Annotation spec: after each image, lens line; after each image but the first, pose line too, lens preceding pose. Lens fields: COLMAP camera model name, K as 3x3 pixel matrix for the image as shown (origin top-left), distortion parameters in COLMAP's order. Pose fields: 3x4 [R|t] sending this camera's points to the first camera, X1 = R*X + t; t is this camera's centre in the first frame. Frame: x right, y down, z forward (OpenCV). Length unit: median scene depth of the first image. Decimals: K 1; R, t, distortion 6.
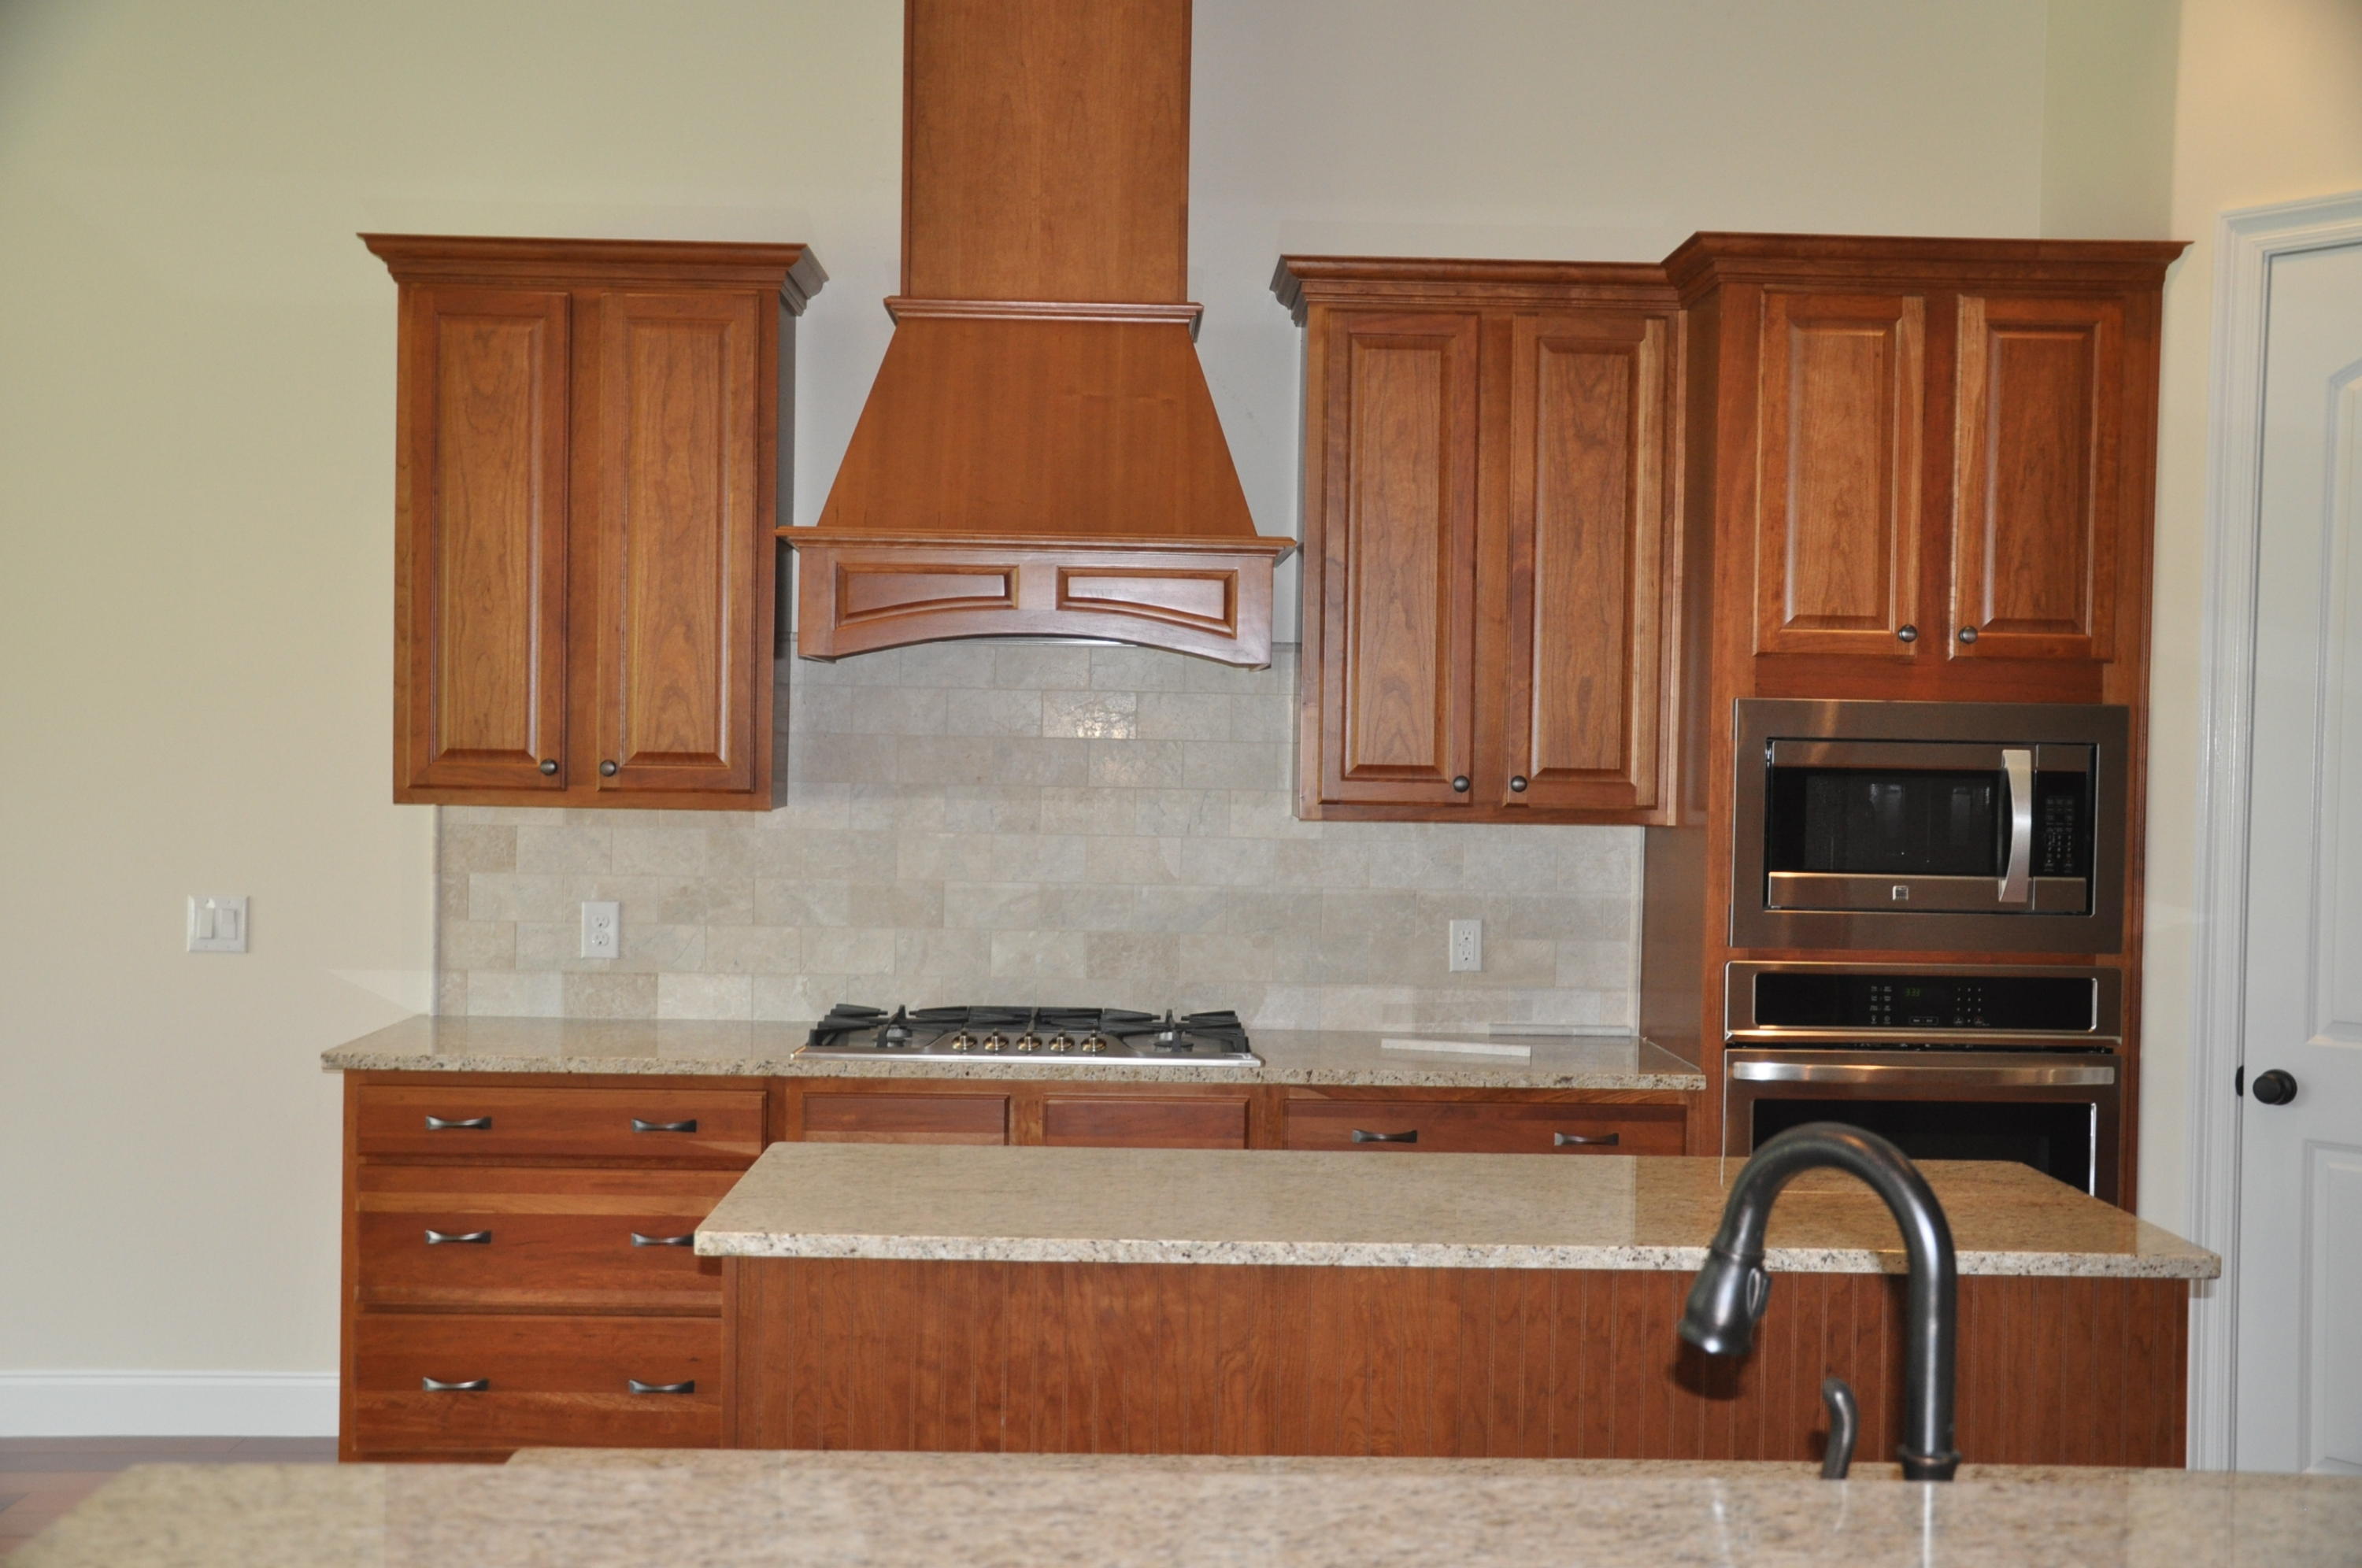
lens RADIAL K [[2434.8, 0, 1170.7], [0, 2434.8, 796.2], [0, 0, 1]] dist [-0.003238, 0.000000]
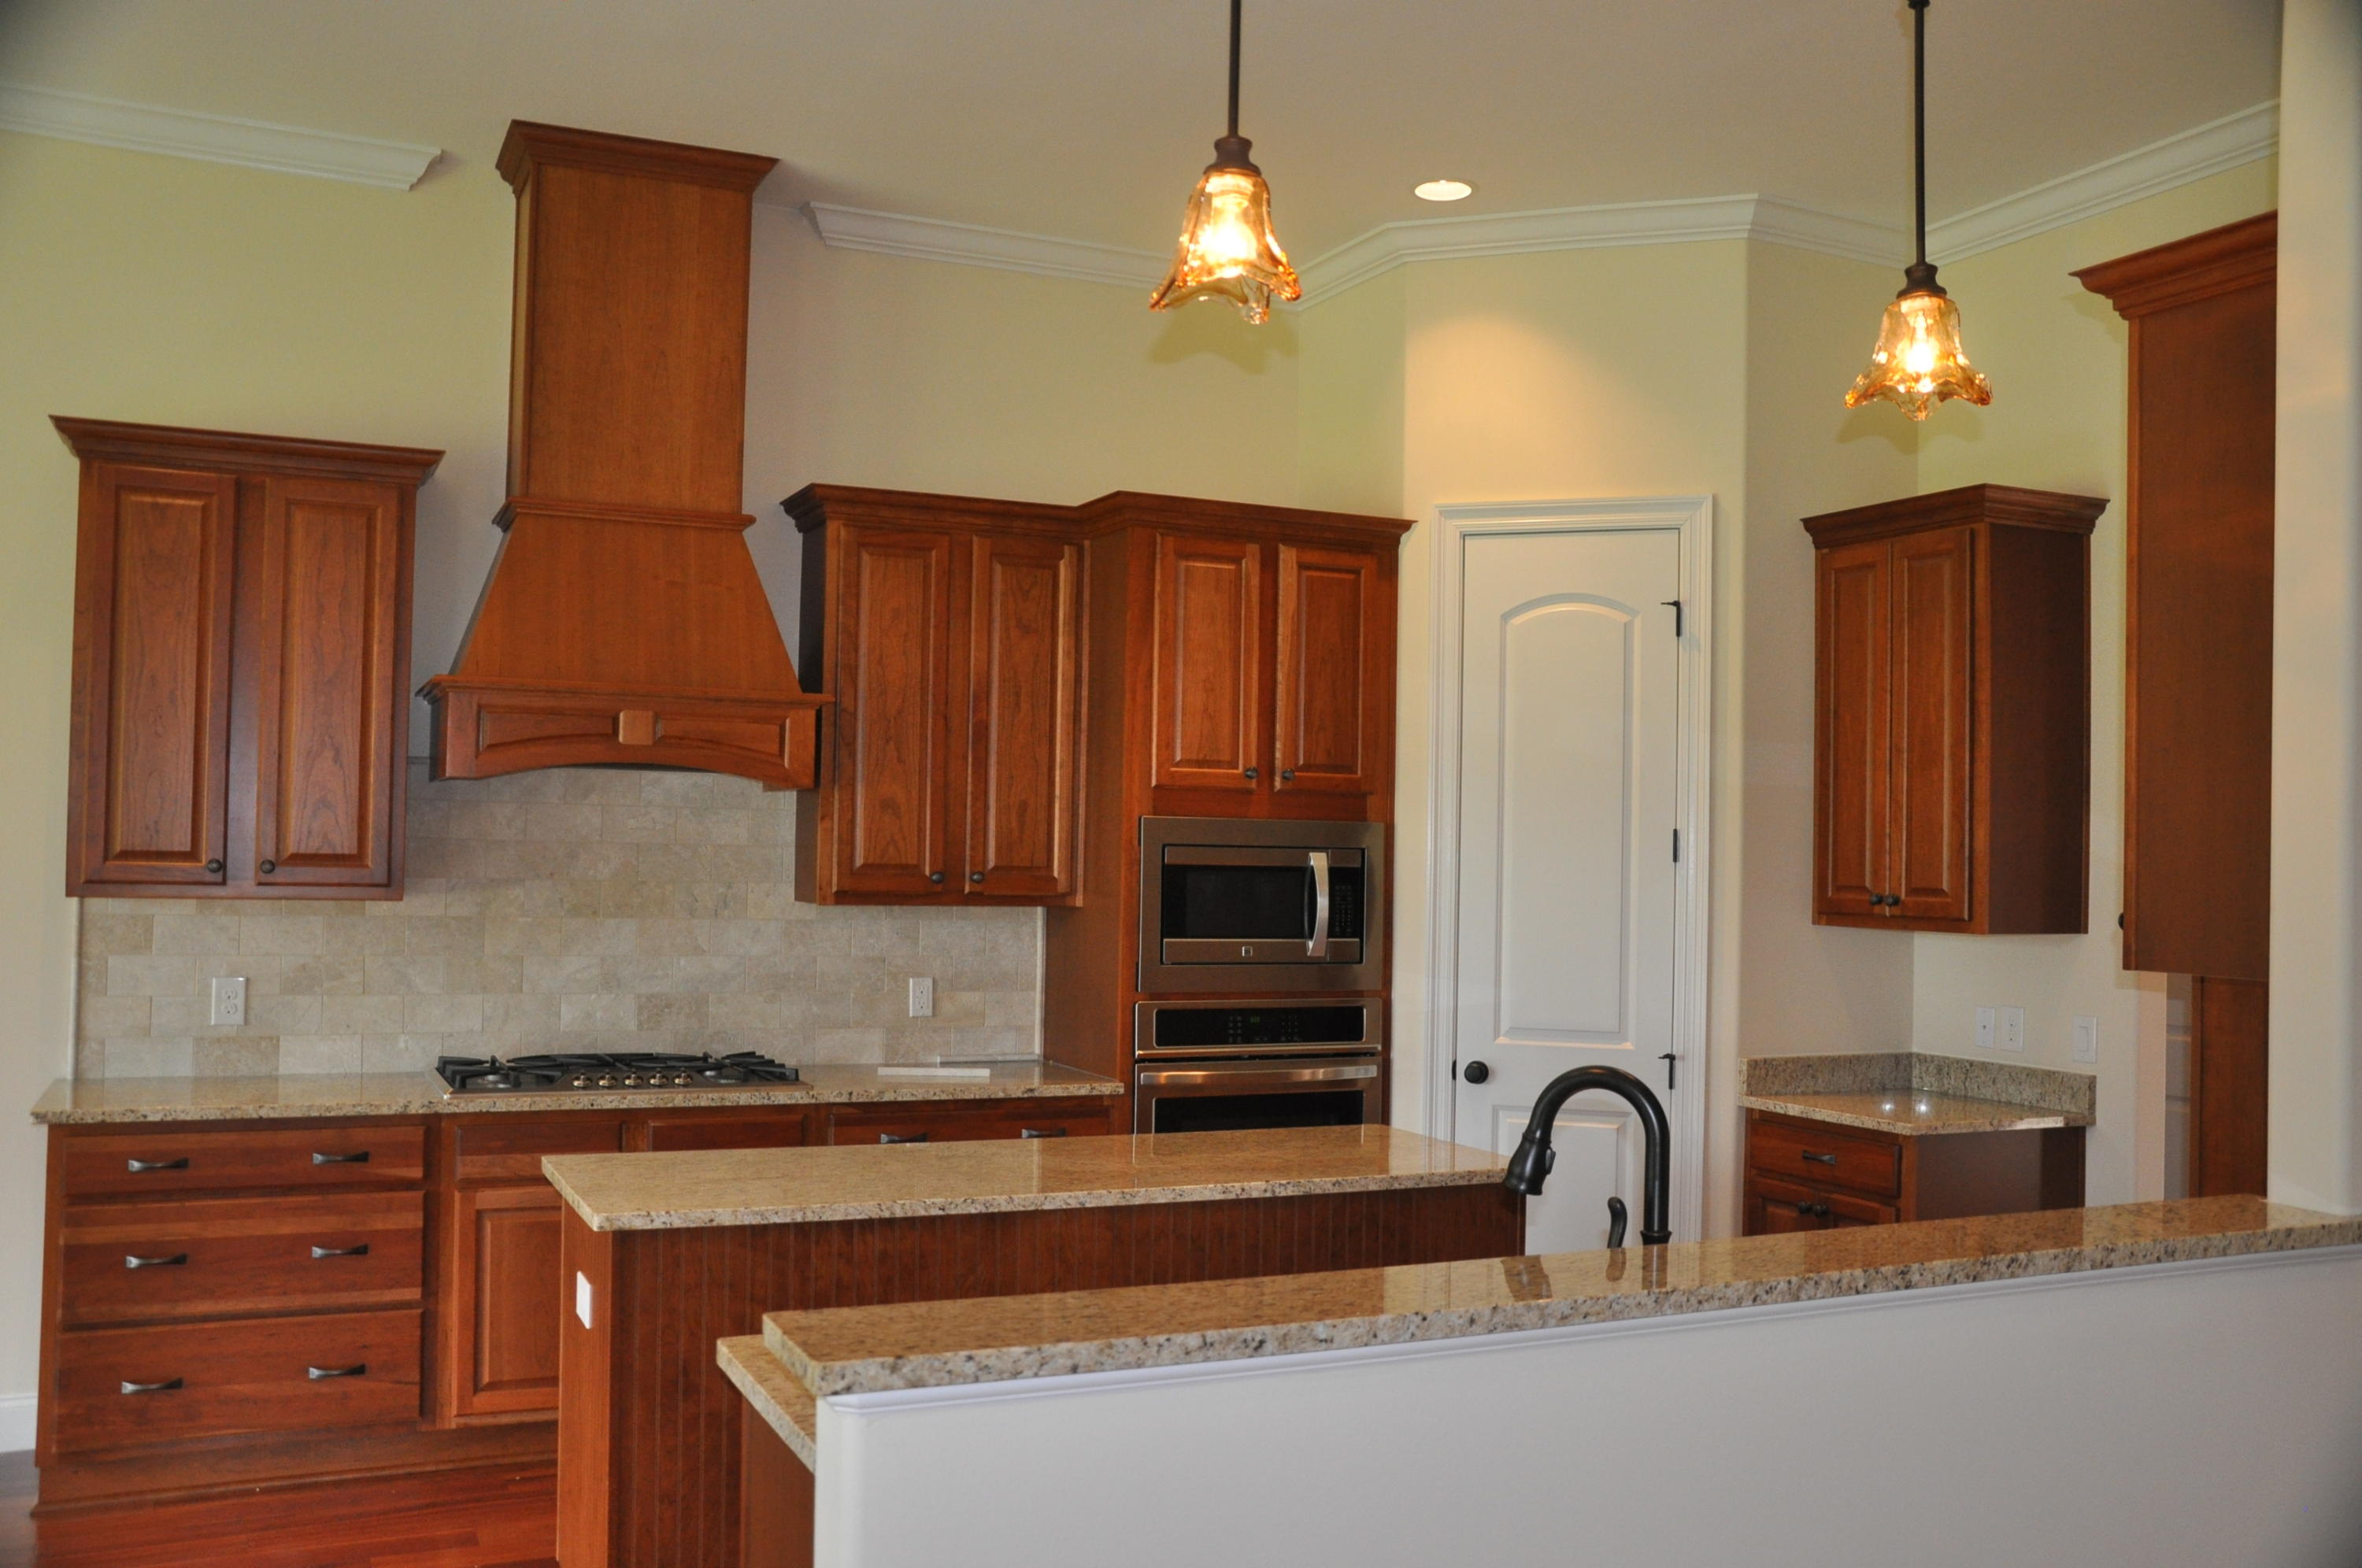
lens RADIAL K [[2054.3, 0, 1180.8], [0, 2054.3, 798.8], [0, 0, 1]] dist [-0.120558, 0.165732]
pose [[0.917548, 0.010152, 0.397496, -0.212967], [0.005853, 0.999221, -0.039033, -0.003432], [-0.397583, 0.038141, 0.916773, -0.104823]]
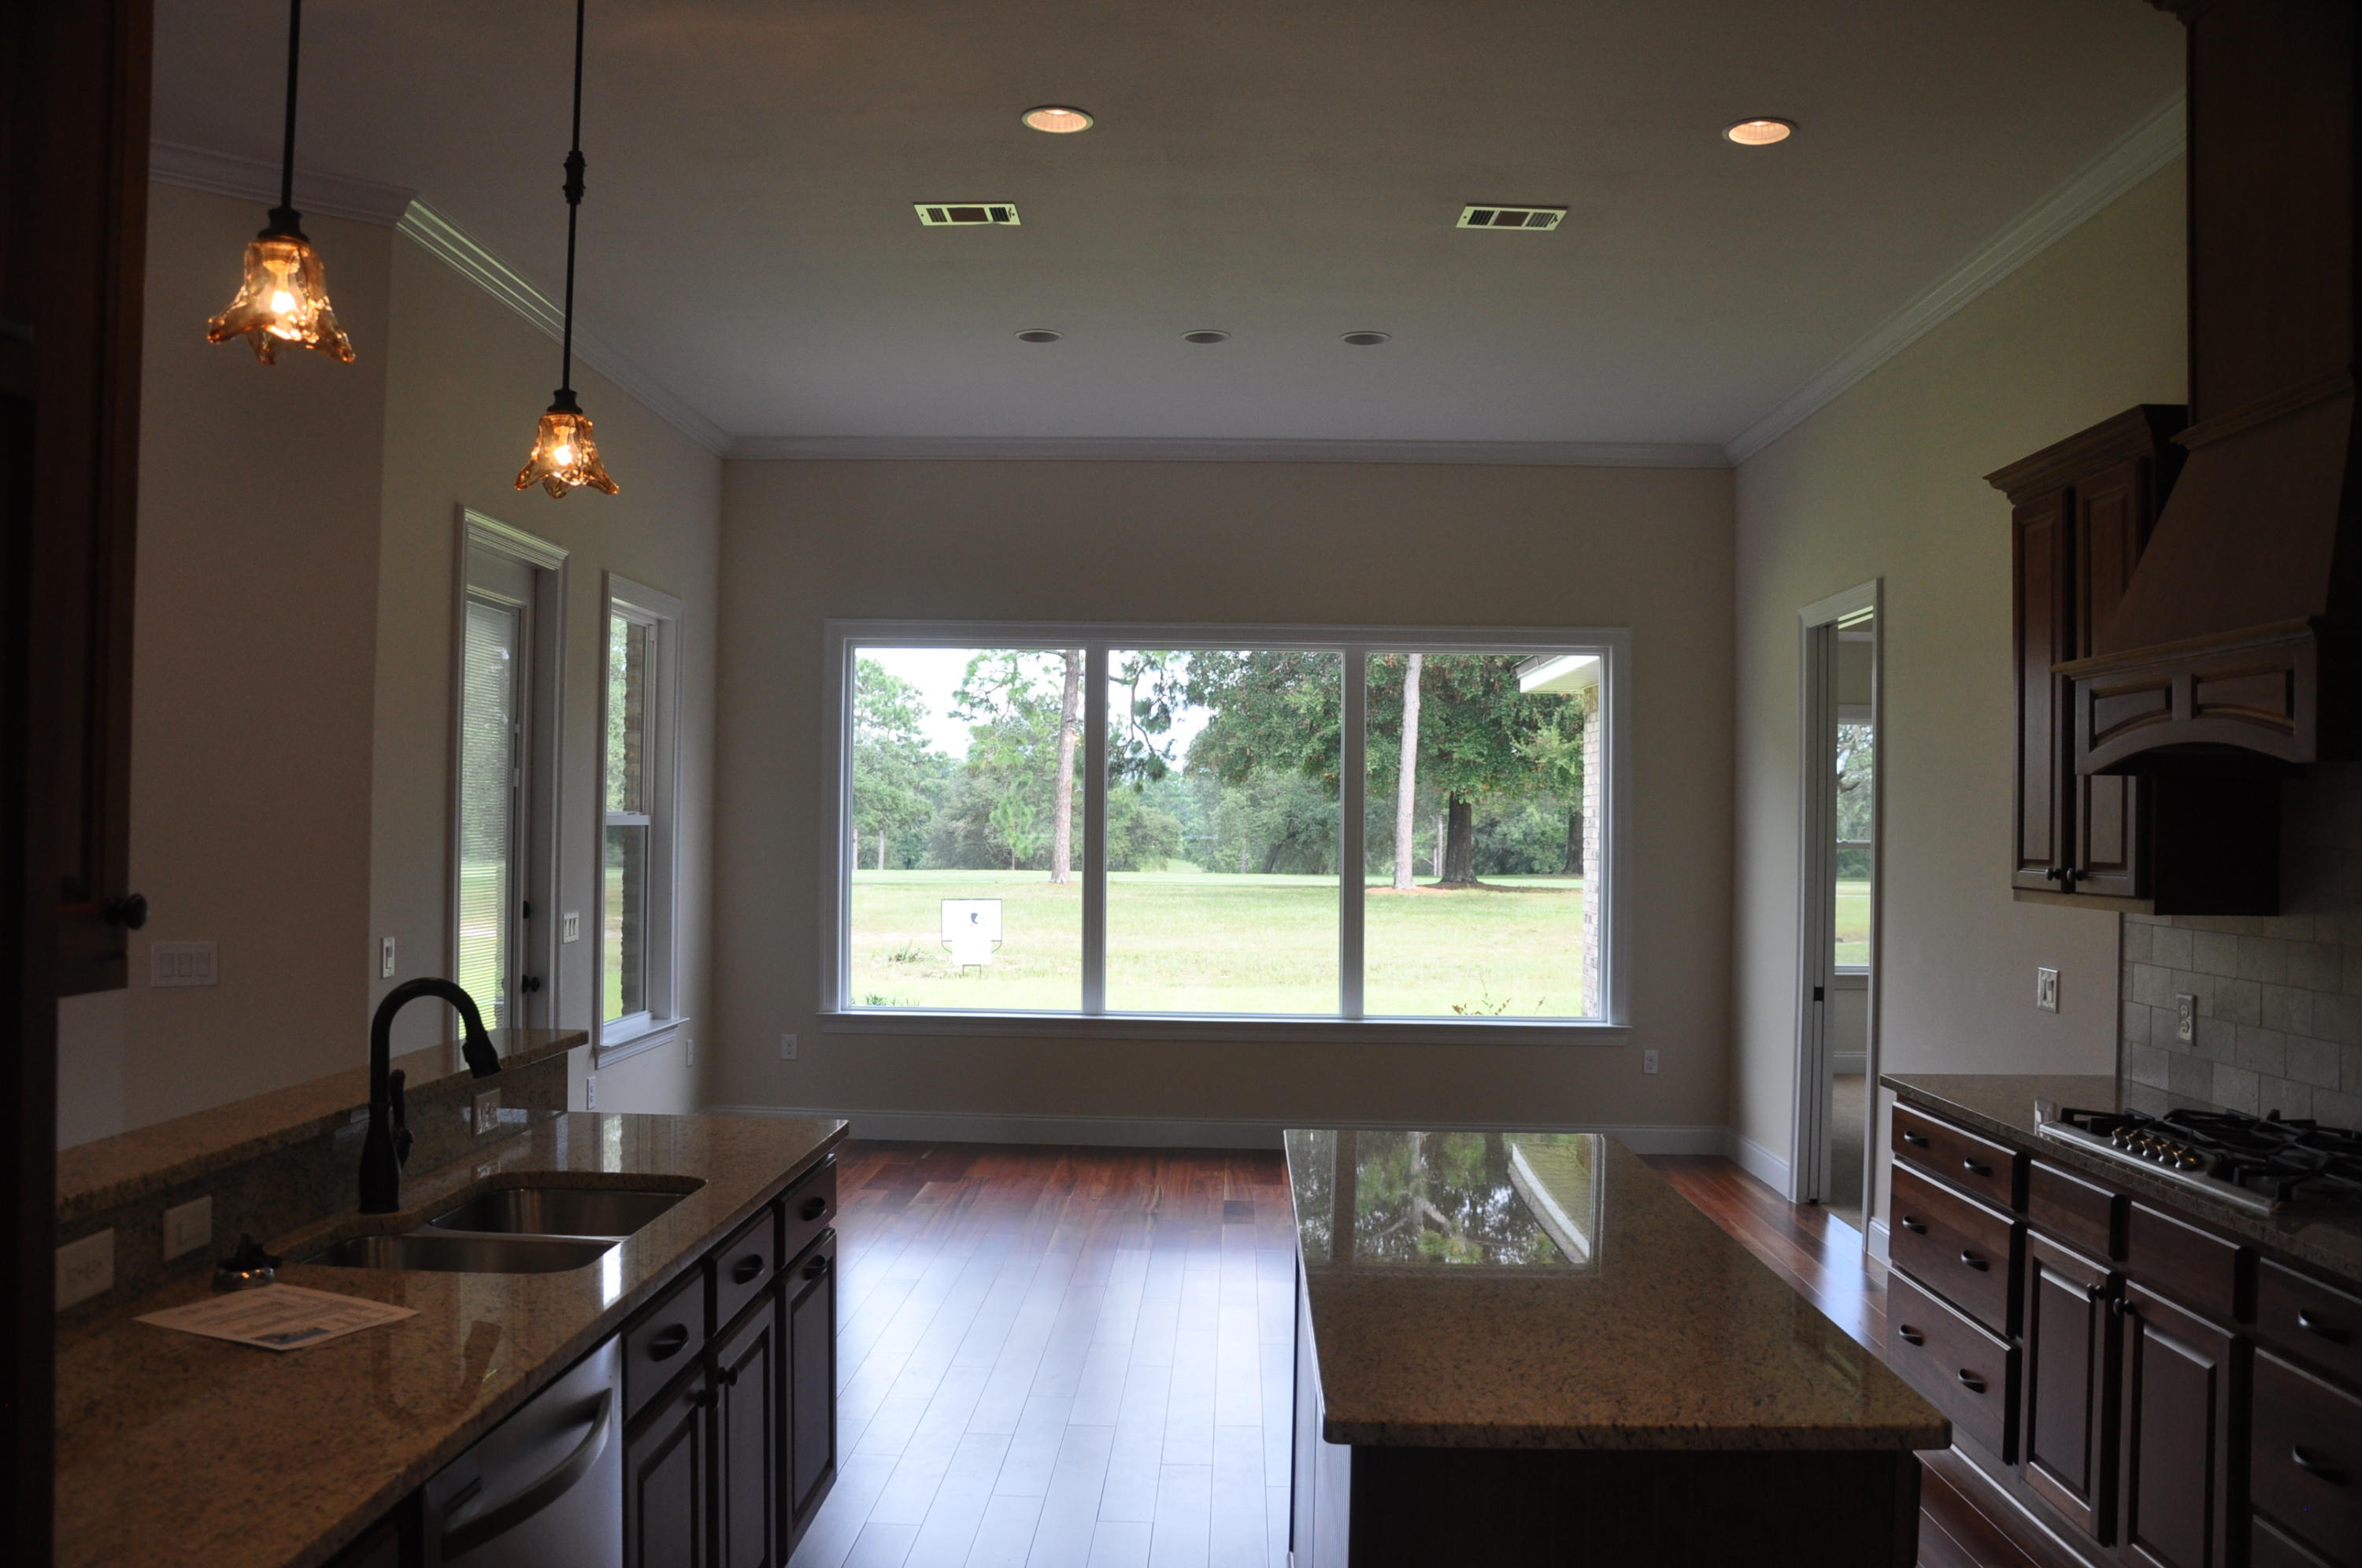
lens RADIAL K [[1853.8, 0, 1168.3], [0, 1853.8, 801.5], [0, 0, 1]] dist [-0.156697, 0.119015]
pose [[-0.060035, -0.029862, -0.997750, 0.677067], [-0.038188, 0.998889, -0.027598, -0.006459], [0.997466, 0.036445, -0.061109, 0.607648]]
